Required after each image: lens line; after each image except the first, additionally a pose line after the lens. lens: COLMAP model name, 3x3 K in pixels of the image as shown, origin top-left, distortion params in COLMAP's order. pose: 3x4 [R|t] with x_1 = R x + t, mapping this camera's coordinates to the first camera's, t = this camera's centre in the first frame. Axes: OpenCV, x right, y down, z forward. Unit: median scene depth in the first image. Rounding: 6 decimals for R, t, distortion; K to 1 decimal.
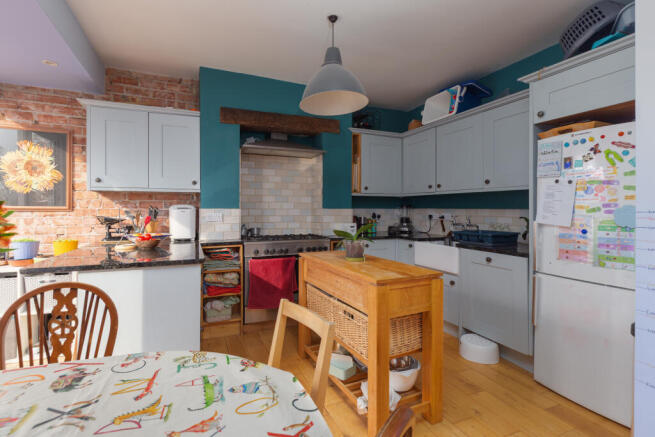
lens RADIAL K [[317.8, 0, 329.2], [0, 317.8, 212.2], [0, 0, 1]] dist [0.000843, 0.000425]
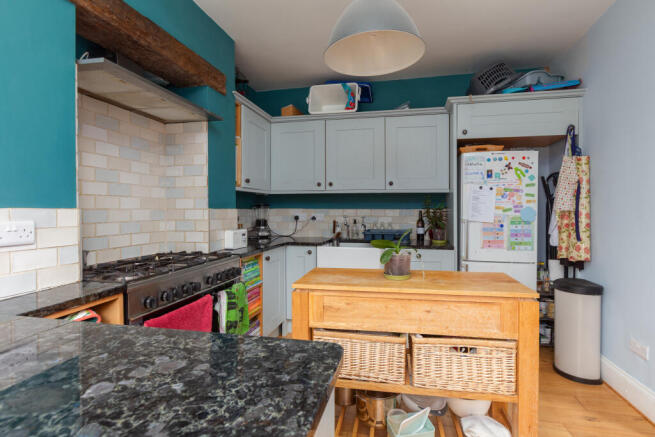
lens RADIAL K [[317.8, 0, 329.2], [0, 317.8, 212.2], [0, 0, 1]] dist [0.000843, 0.000425]
pose [[0.571165, -0.008491, 0.820792, -0.623809], [0.008812, 0.999952, 0.004213, -0.007934], [-0.820788, 0.004827, 0.571212, 0.704651]]
